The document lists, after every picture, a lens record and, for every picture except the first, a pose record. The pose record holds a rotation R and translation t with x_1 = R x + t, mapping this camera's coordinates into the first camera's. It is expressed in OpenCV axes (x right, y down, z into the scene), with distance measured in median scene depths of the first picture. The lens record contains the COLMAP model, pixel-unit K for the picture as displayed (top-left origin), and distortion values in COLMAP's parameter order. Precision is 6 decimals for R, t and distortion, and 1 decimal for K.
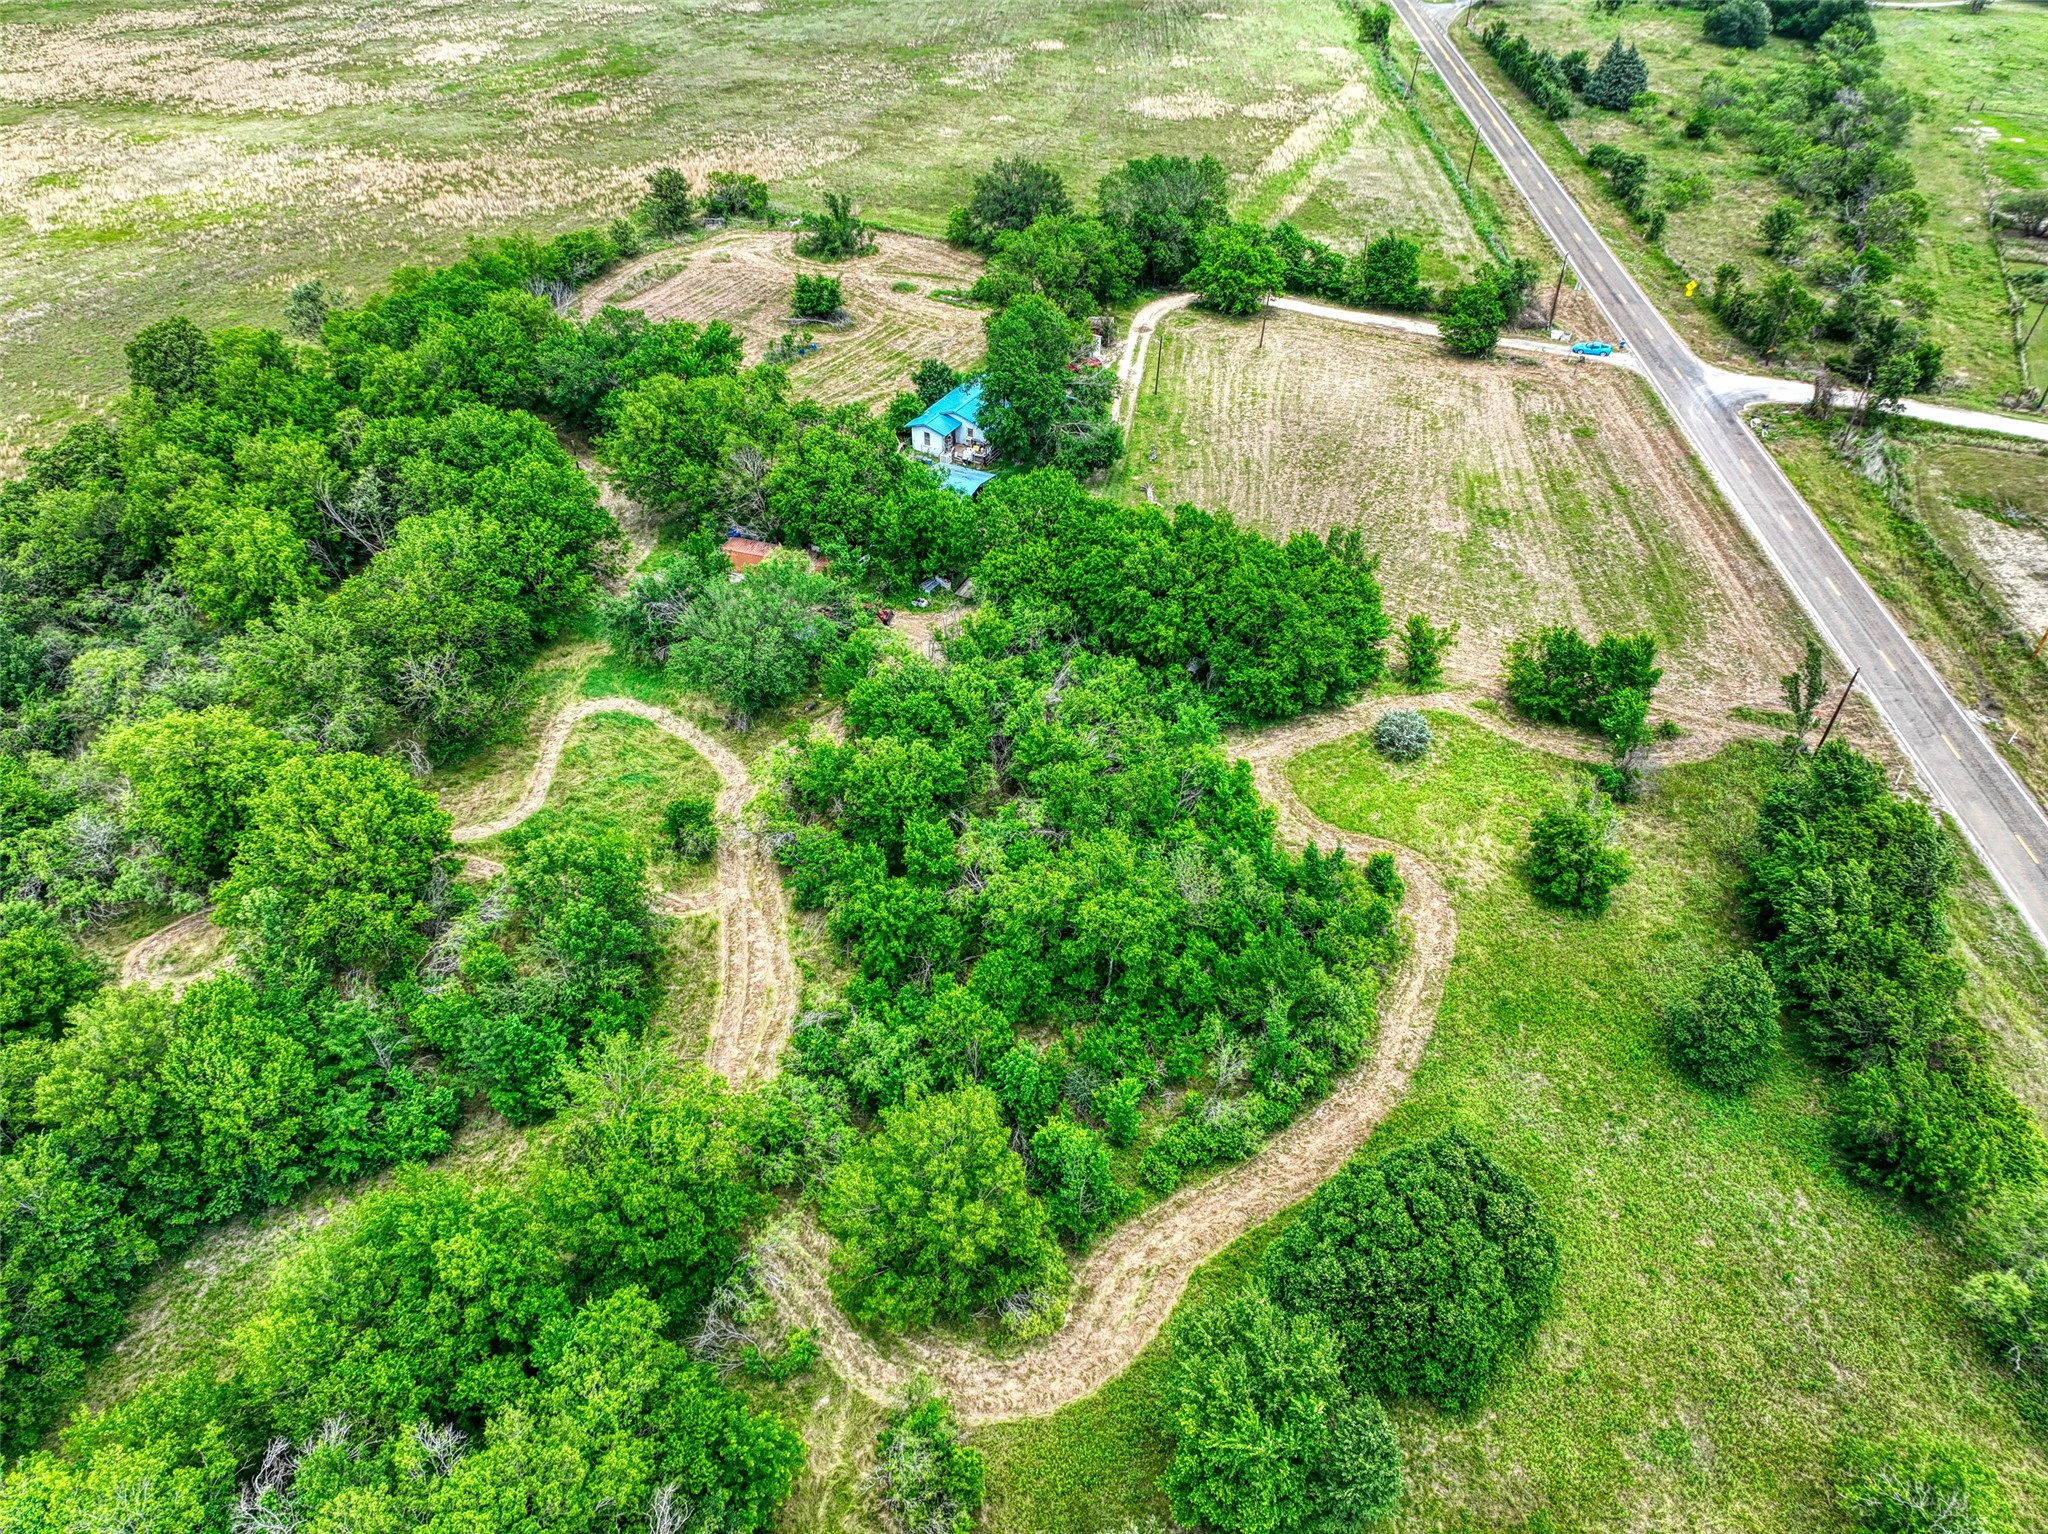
lens RADIAL K [[1435.8, 0, 1028.2], [0, 1435.8, 763.7], [0, 0, 1]] dist [-0.004469, 0.023588]
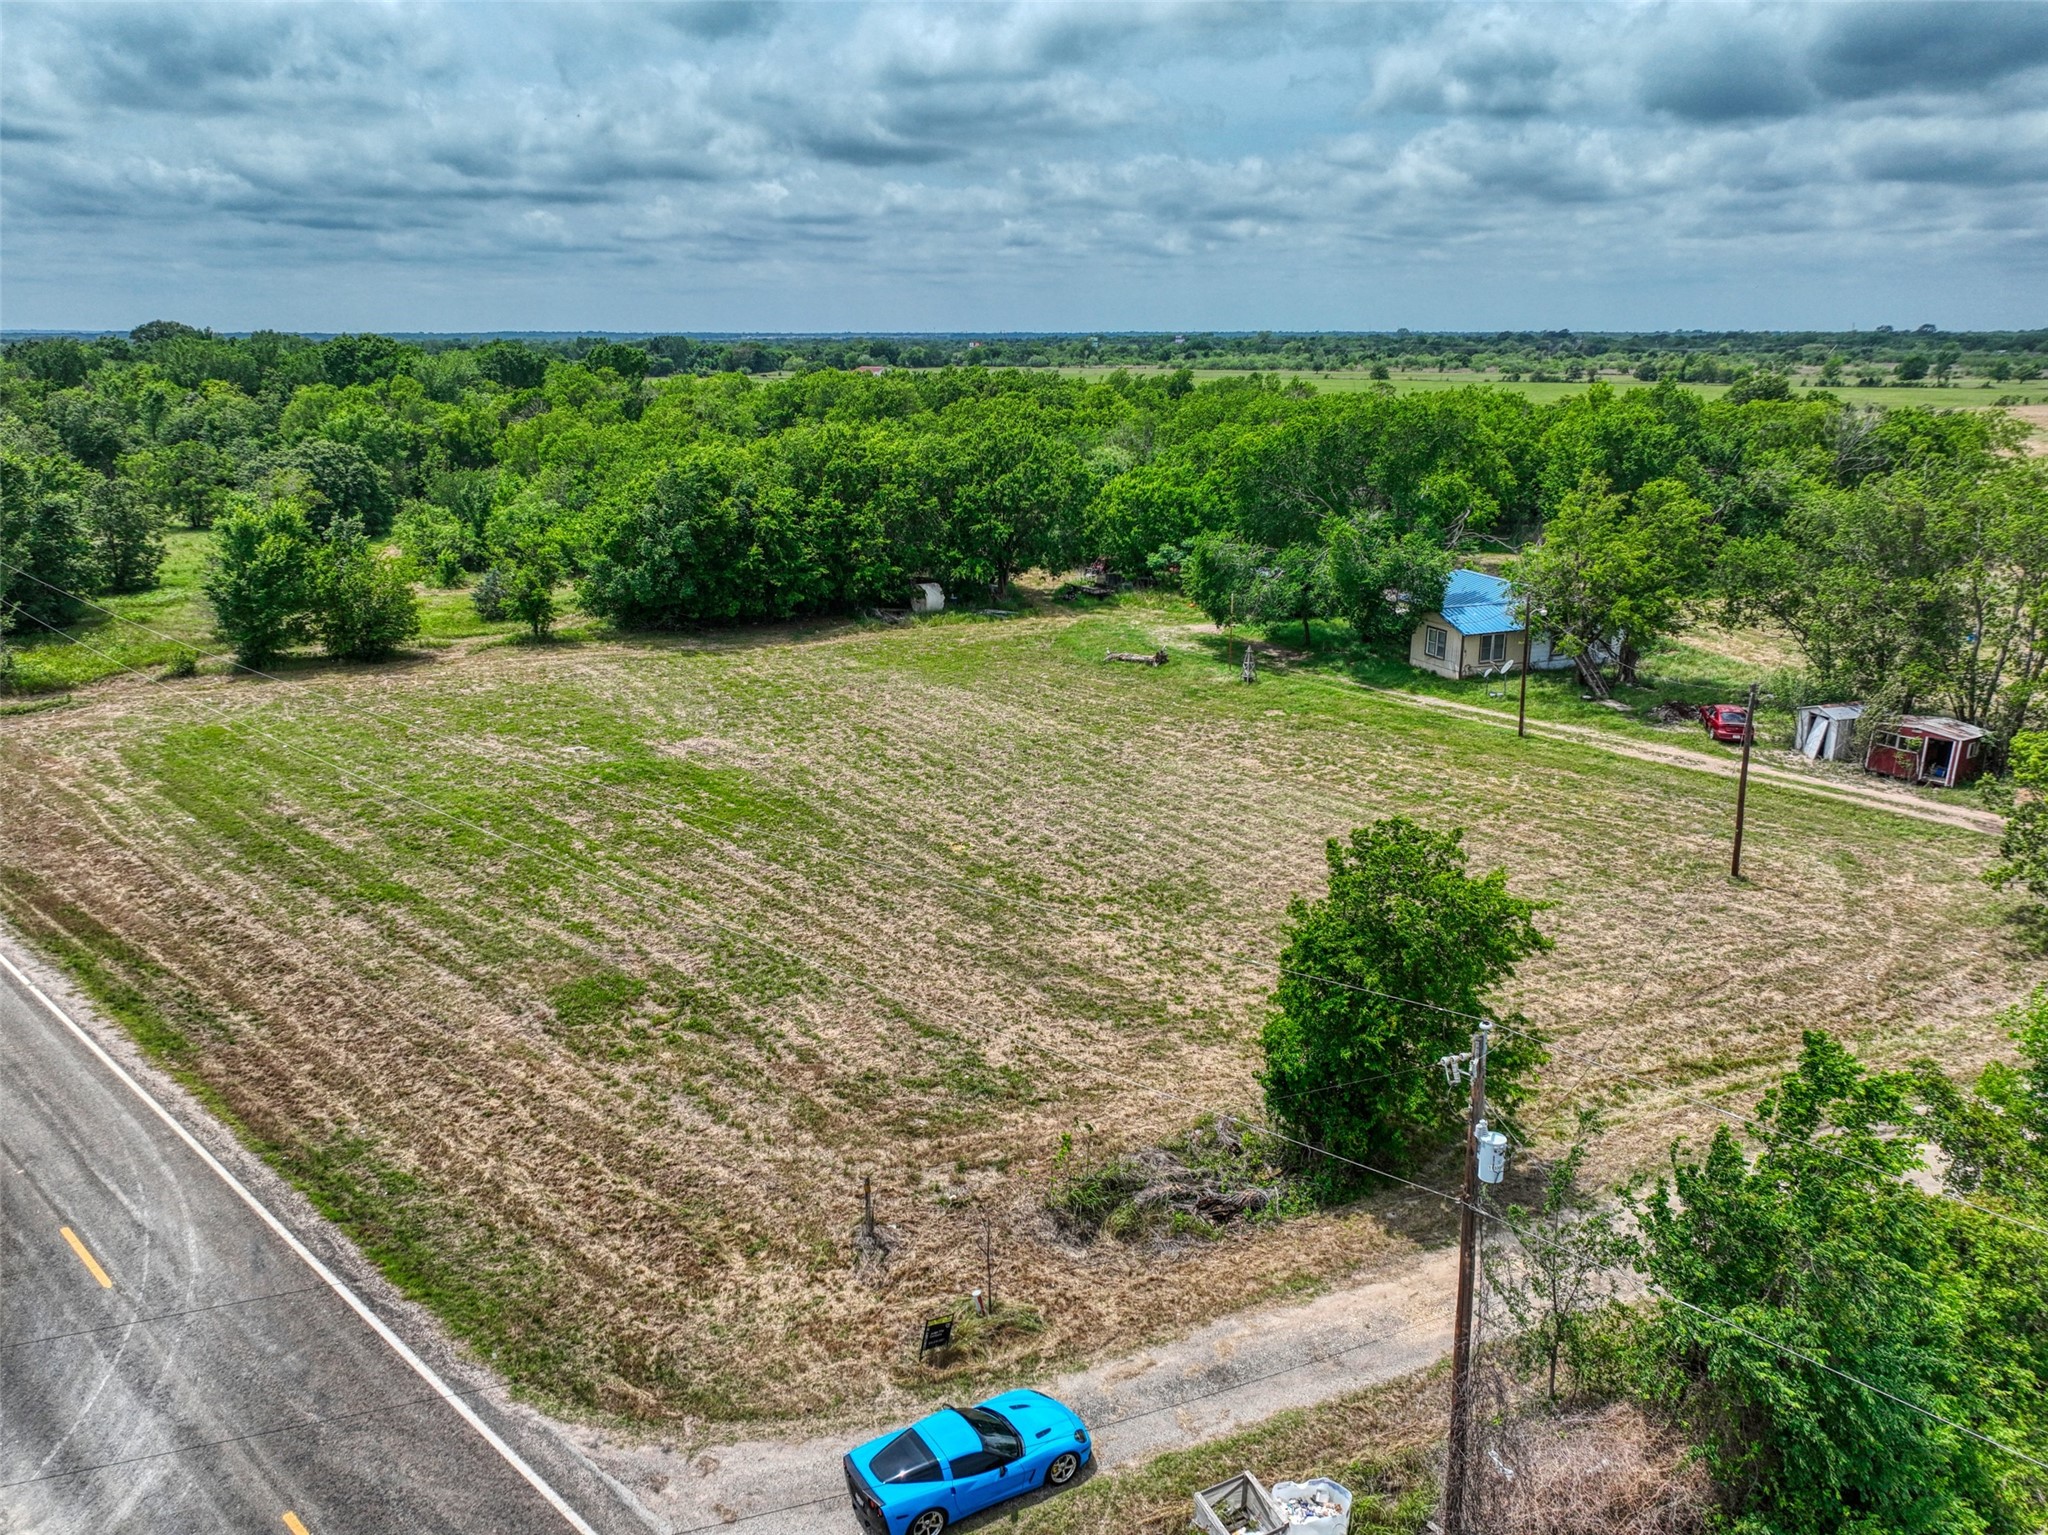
lens RADIAL K [[1525.5, 0, 1026.9], [0, 1525.5, 758.5], [0, 0, 1]] dist [-0.009559, 0.032735]
pose [[-0.645489, 0.207235, -0.735118, 0.574409], [-0.481319, 0.636943, 0.602192, -0.504641], [0.593023, 0.742534, -0.311394, 1.178728]]
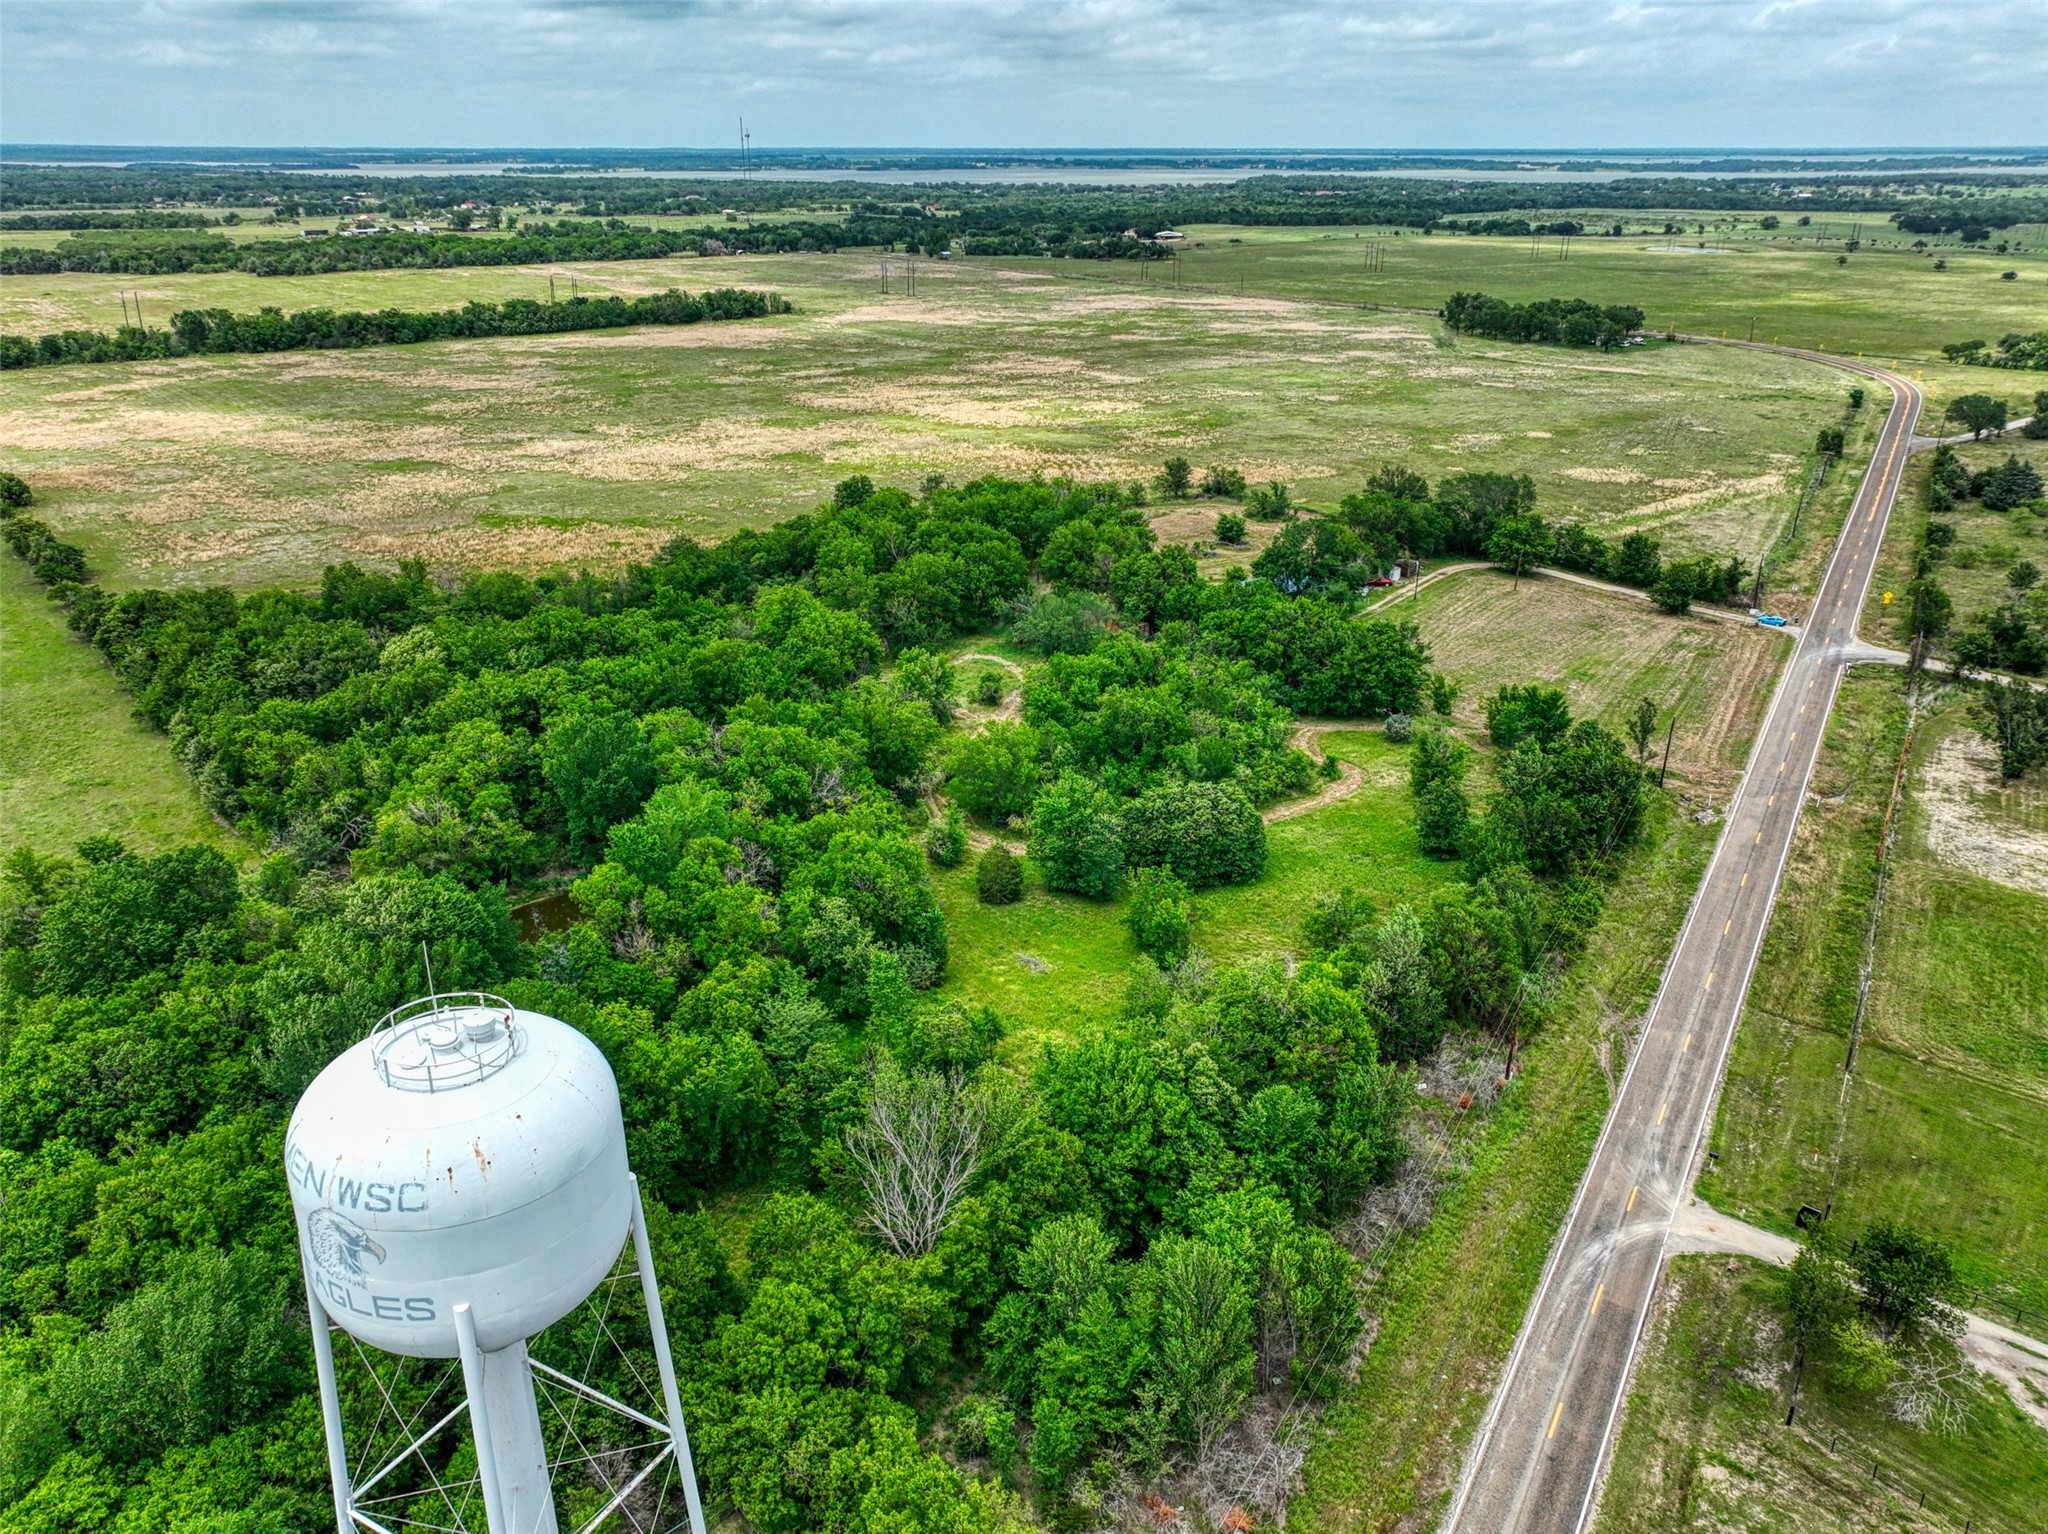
lens RADIAL K [[1525.5, 0, 1026.9], [0, 1525.5, 758.0], [0, 0, 1]] dist [-0.009559, 0.032735]
pose [[0.887245, 0.166523, -0.430194, 0.484072], [-0.283342, 0.932646, -0.223358, 0.395275], [0.364024, 0.320066, 0.874668, -0.509987]]
